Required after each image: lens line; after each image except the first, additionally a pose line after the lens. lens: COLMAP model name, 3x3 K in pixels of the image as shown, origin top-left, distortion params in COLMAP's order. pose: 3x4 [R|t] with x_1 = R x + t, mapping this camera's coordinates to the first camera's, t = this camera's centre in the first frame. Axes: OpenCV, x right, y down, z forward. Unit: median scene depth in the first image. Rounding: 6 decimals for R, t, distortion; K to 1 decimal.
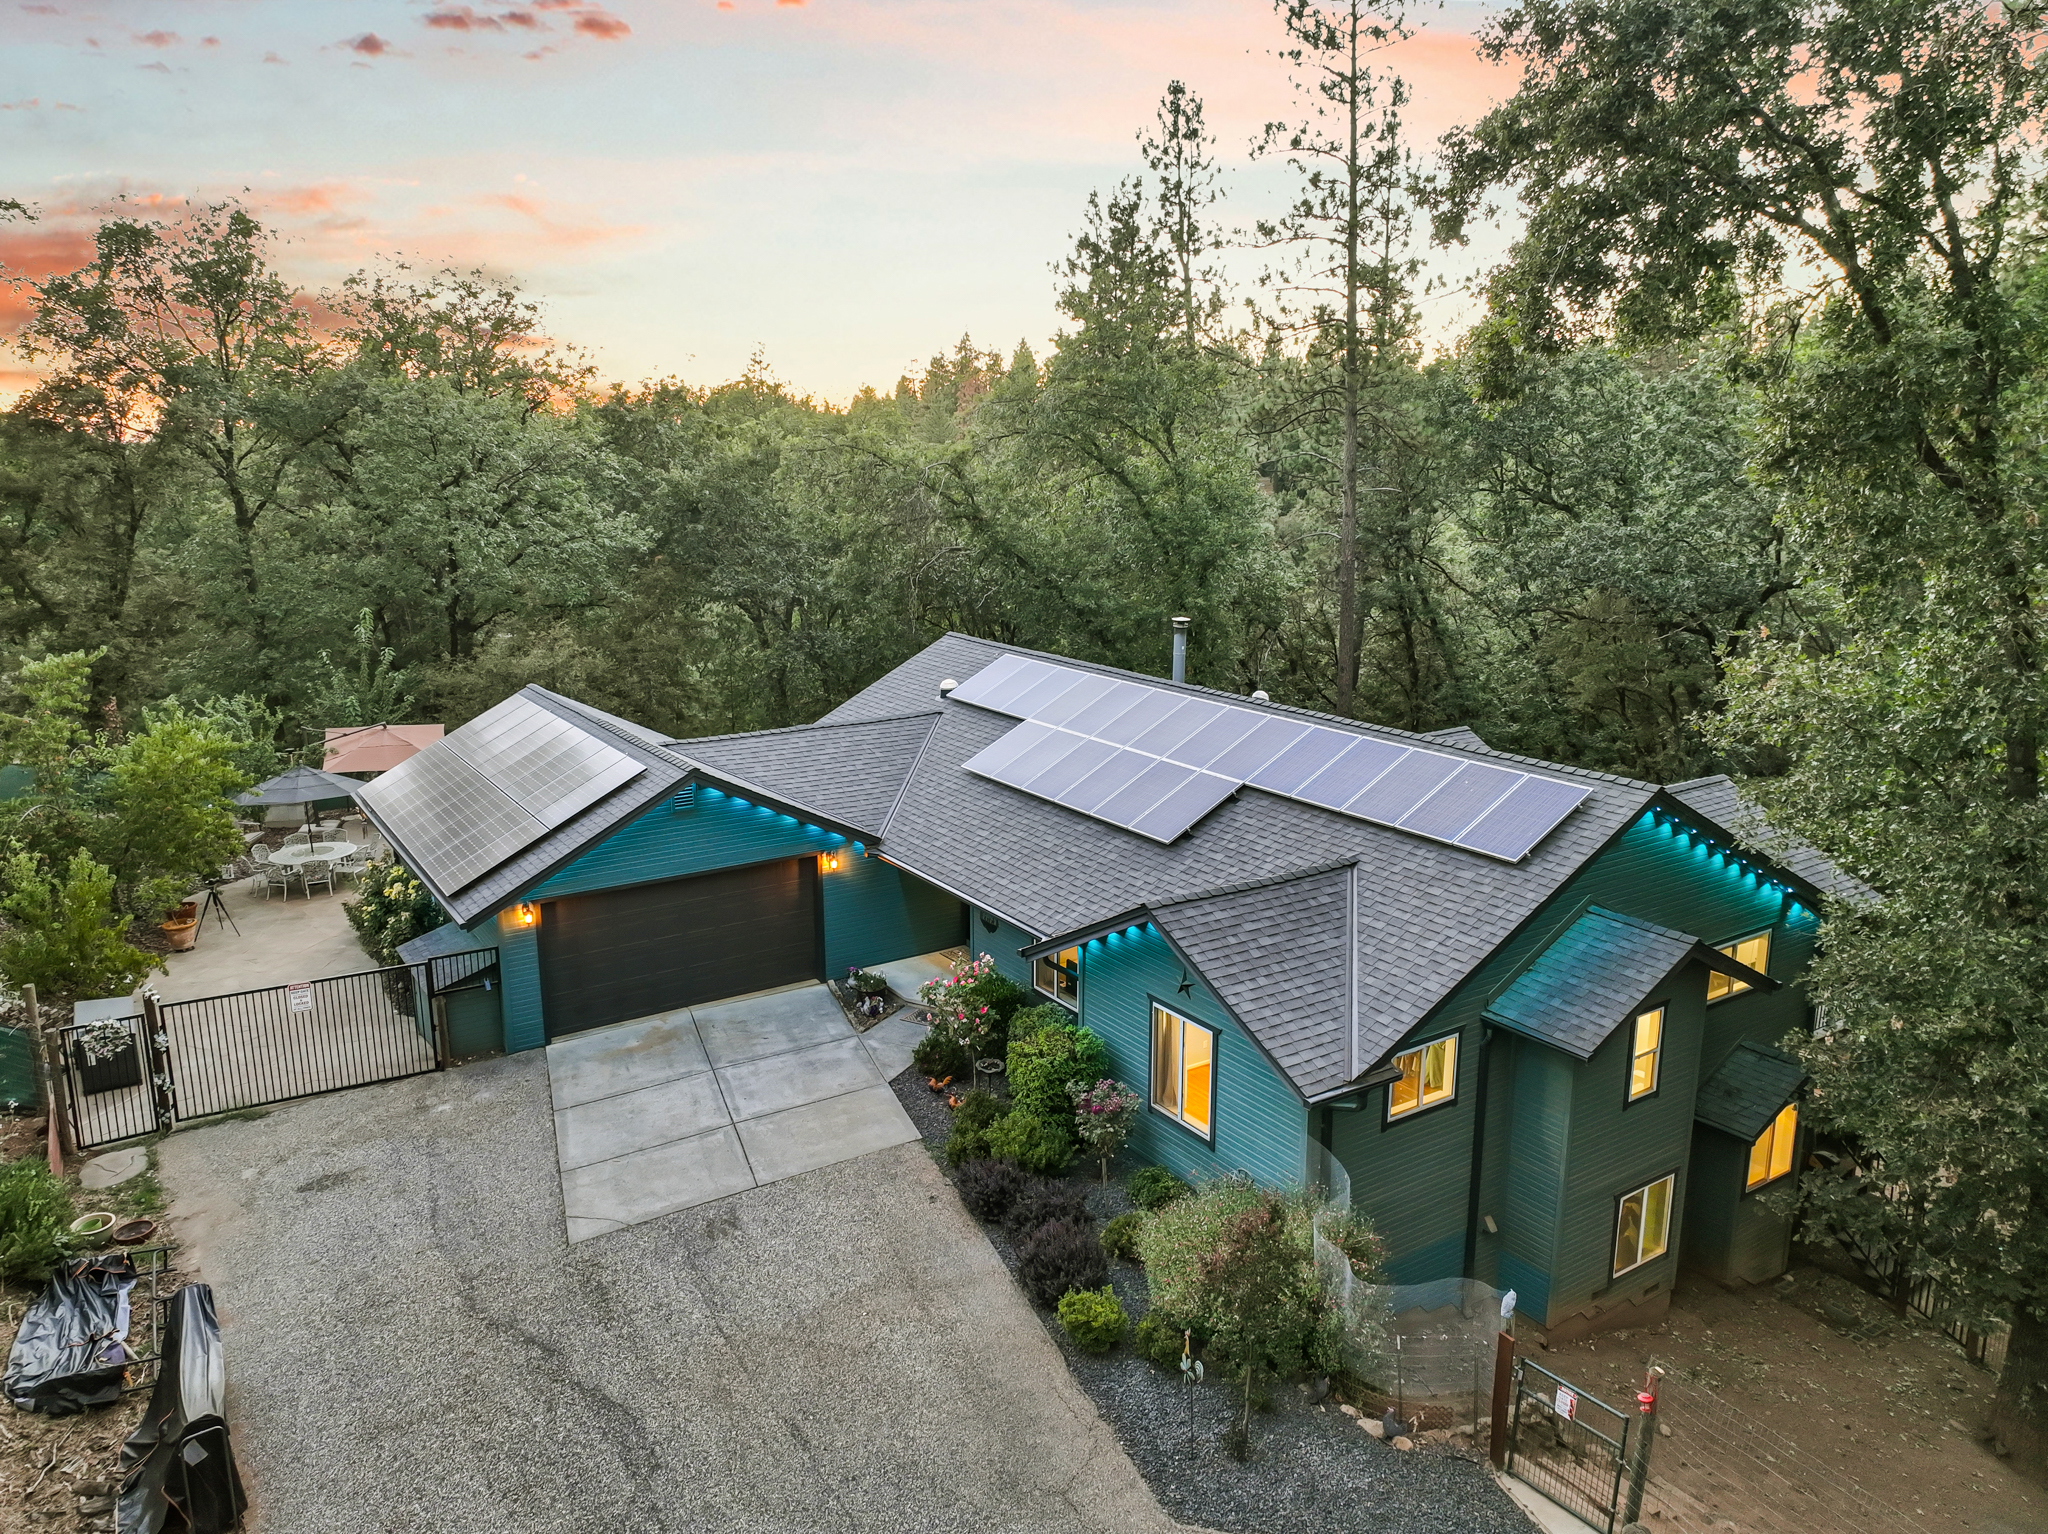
lens RADIAL K [[1439.2, 0, 1025.2], [0, 1439.2, 766.4], [0, 0, 1]] dist [-0.008086, 0.022601]
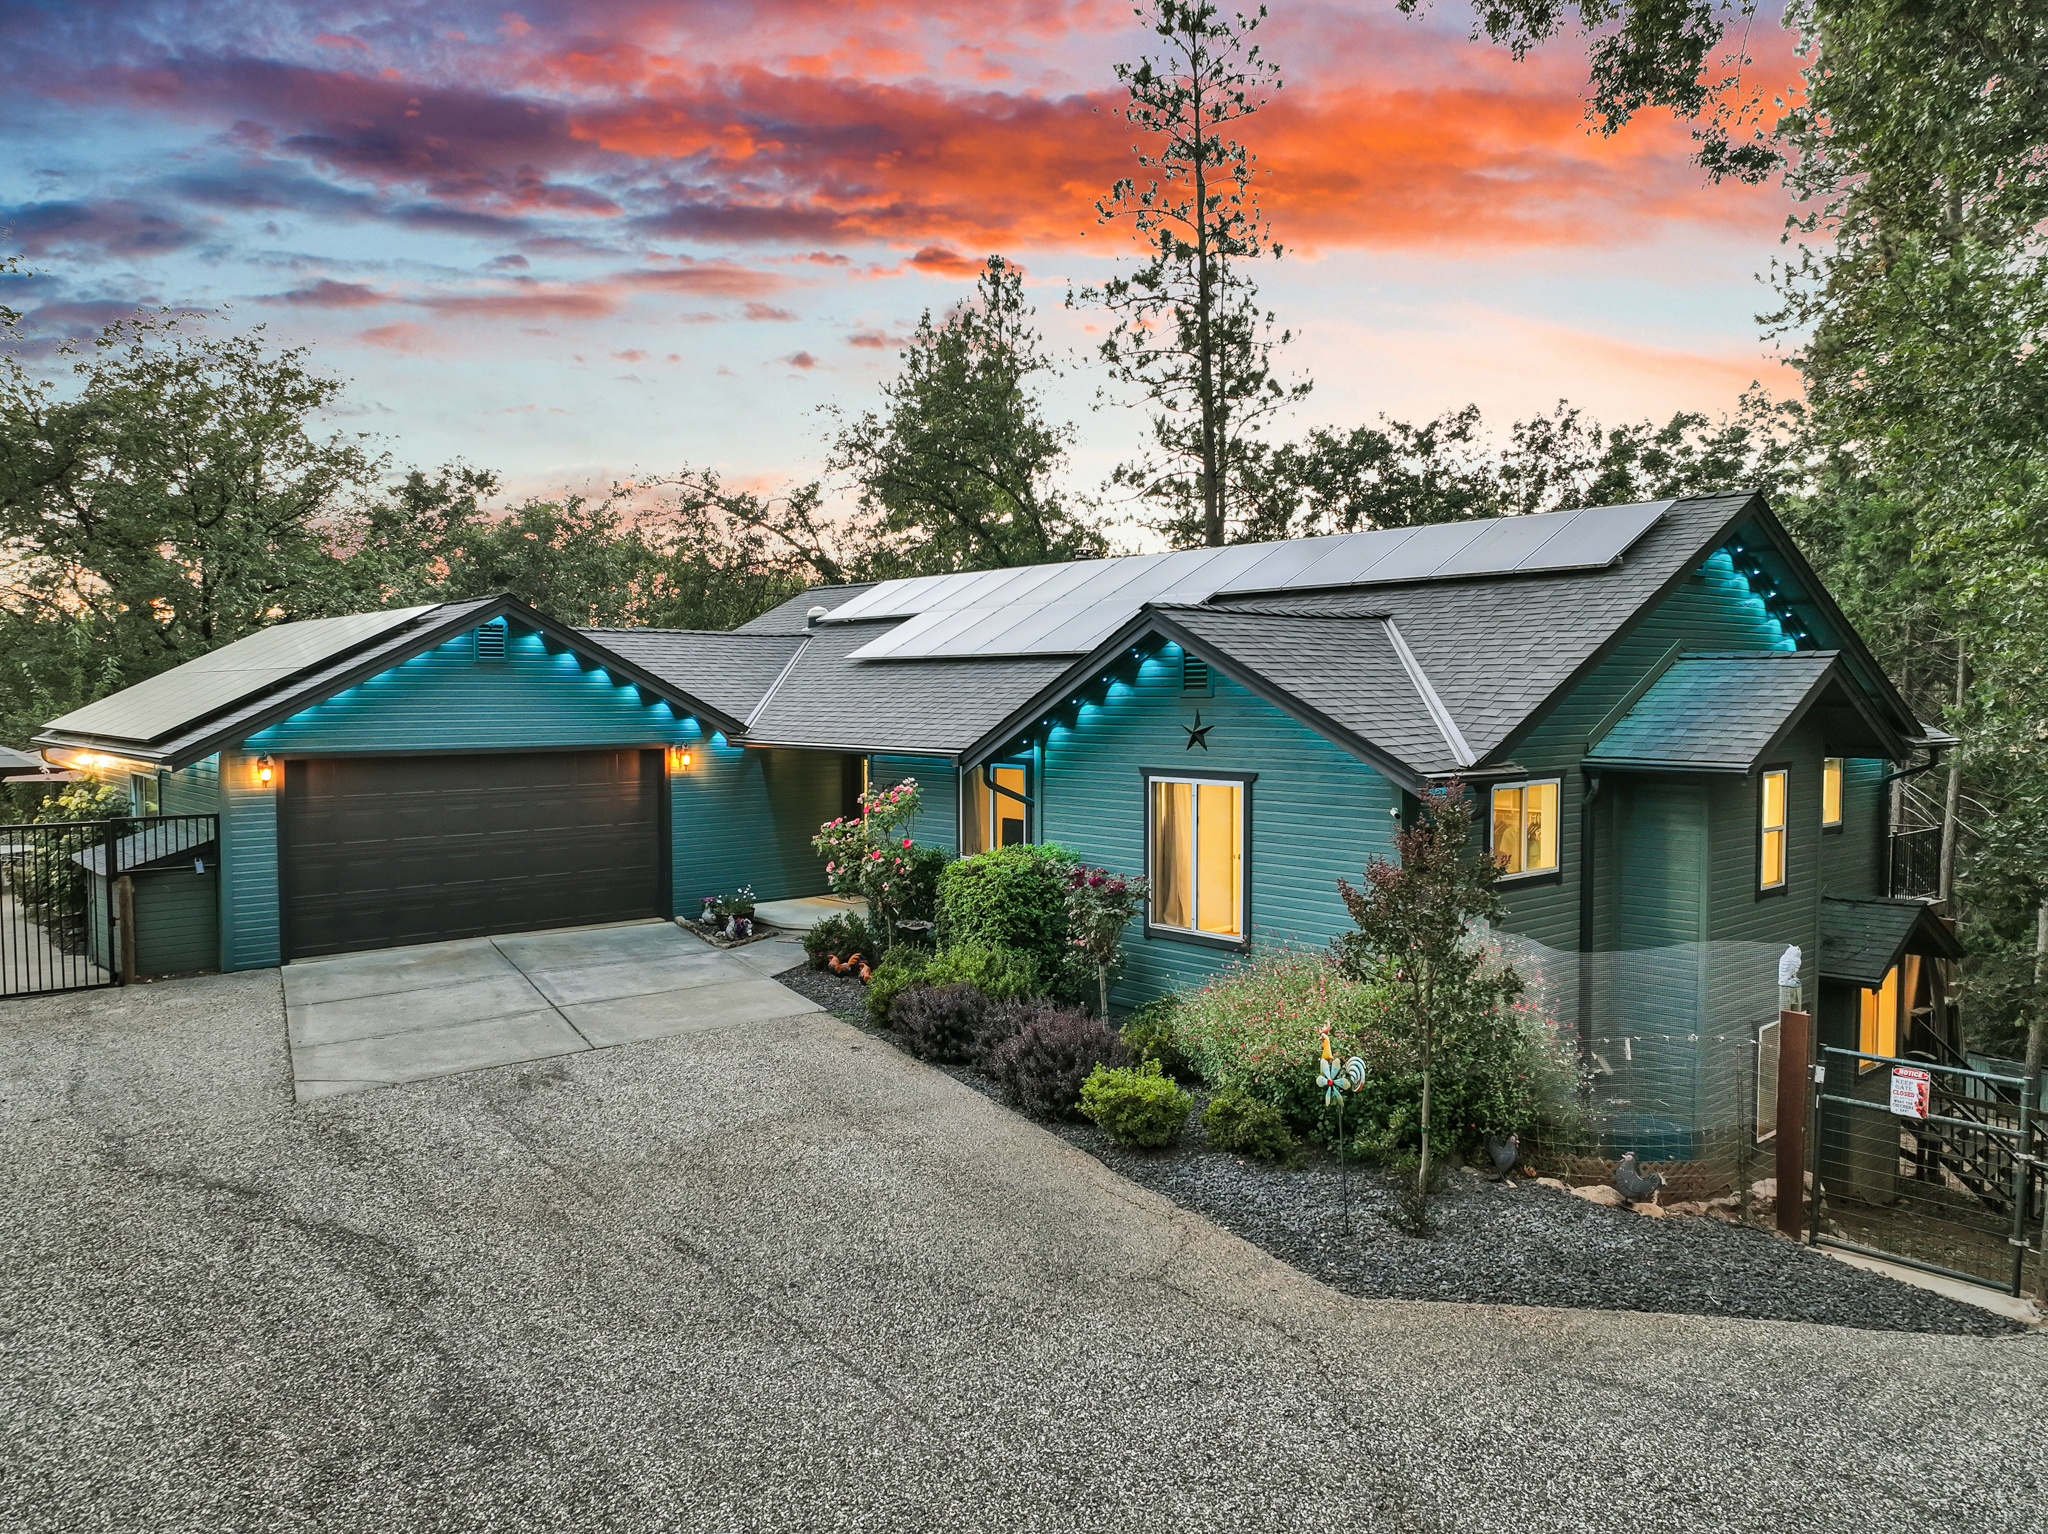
lens RADIAL K [[1439.2, 0, 1025.4], [0, 1439.2, 767.0], [0, 0, 1]] dist [-0.008086, 0.022601]
pose [[0.990765, -0.008312, 0.135335, -0.073442], [0.031698, 0.984660, -0.171578, 0.279095], [-0.131833, 0.174283, 0.975831, 0.278128]]
